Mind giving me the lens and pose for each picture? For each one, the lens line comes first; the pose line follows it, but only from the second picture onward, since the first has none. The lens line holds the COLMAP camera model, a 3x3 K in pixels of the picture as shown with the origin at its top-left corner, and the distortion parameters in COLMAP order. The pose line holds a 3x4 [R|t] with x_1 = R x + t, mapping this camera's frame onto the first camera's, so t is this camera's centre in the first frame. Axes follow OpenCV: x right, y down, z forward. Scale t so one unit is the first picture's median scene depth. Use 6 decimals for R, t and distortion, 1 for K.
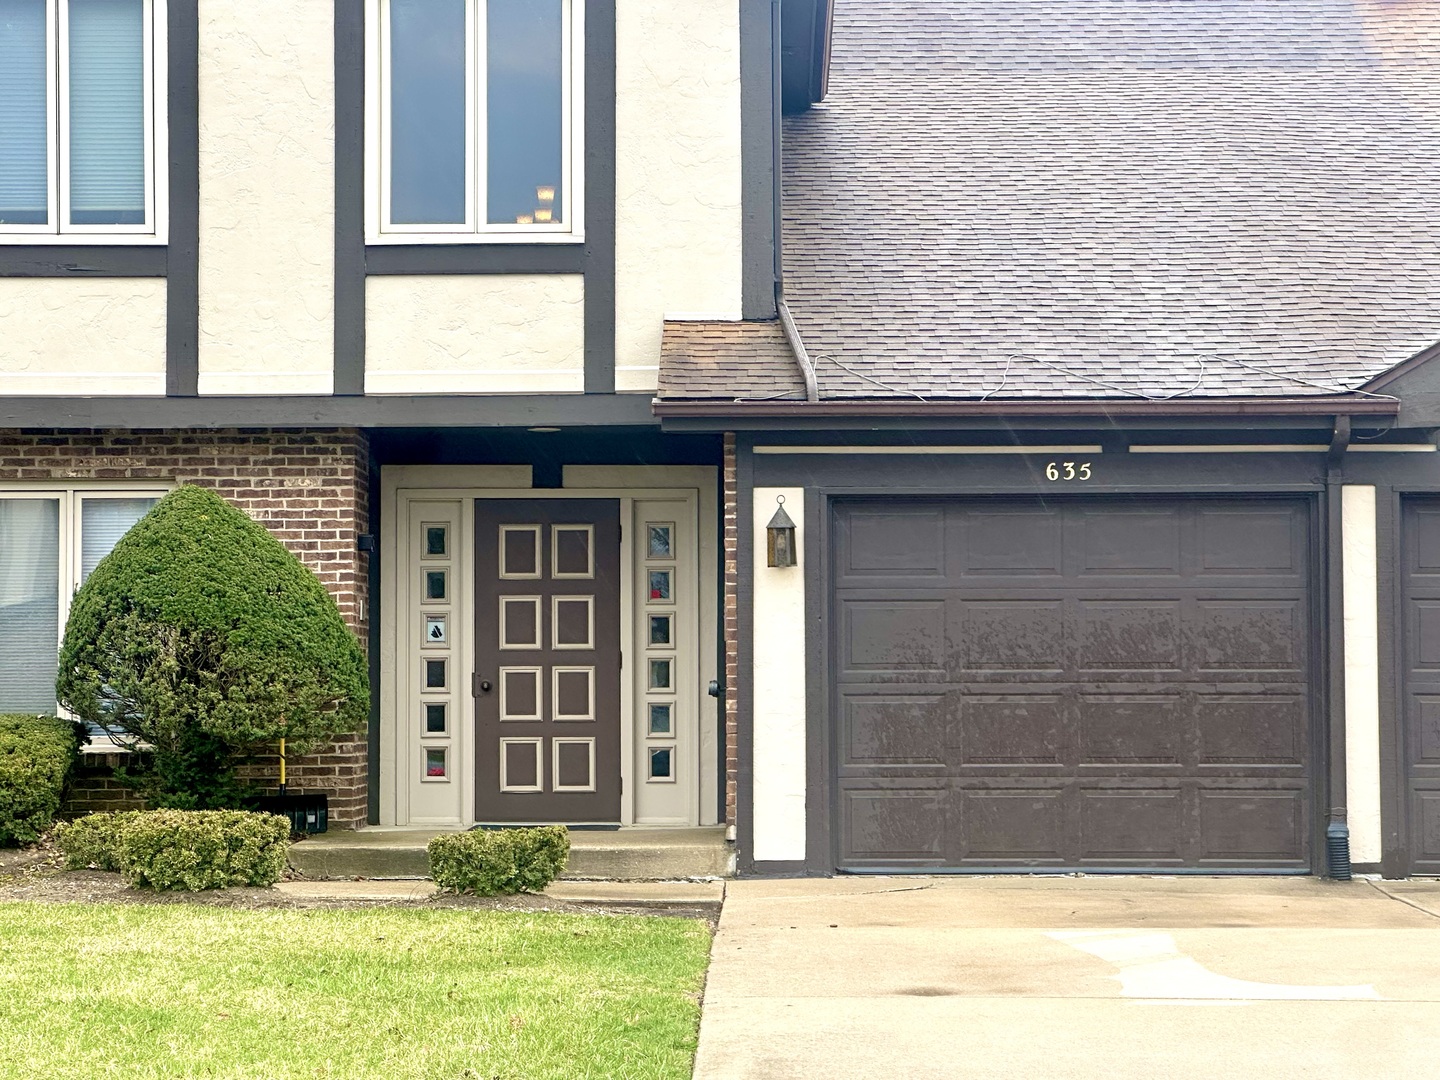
lens RADIAL K [[3836.5, 0, 720.0], [0, 3836.5, 540.0], [0, 0, 1]] dist [0.074277, 0.891046]
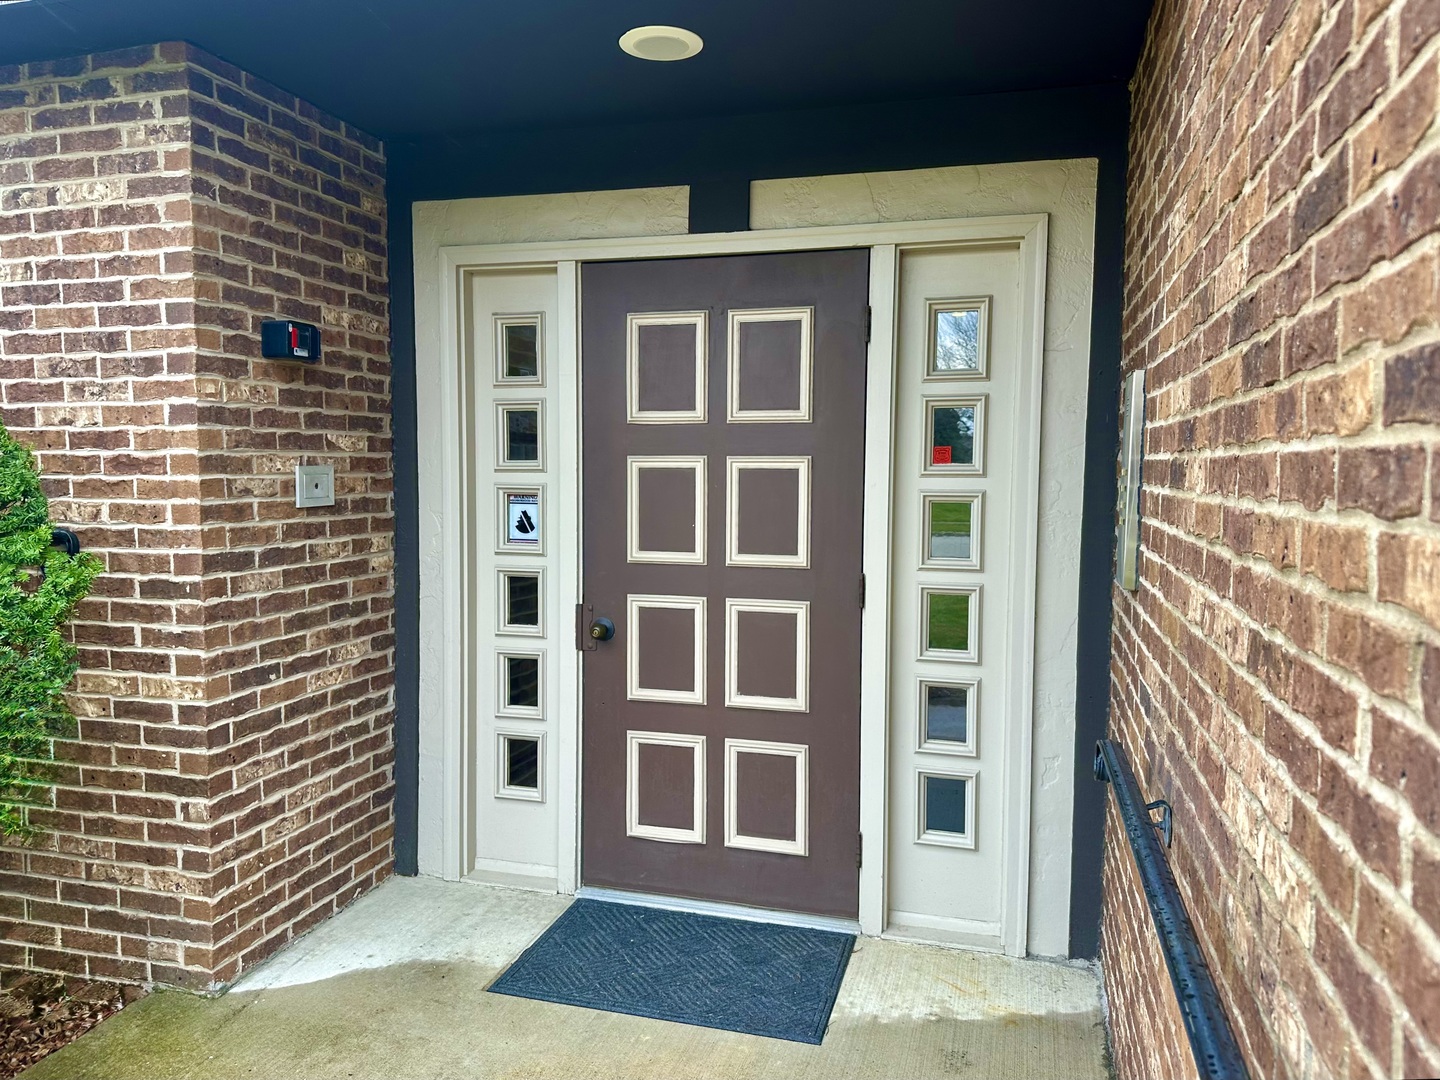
lens RADIAL K [[1012.4, 0, 720.0], [0, 1012.4, 540.0], [0, 0, 1]] dist [0.117659, -0.135504]
pose [[0.962151, 0.029079, -0.270963, -0.009099], [0.003131, 0.993046, 0.117688, 0.010086], [0.272500, -0.114081, 0.955368, 0.904265]]
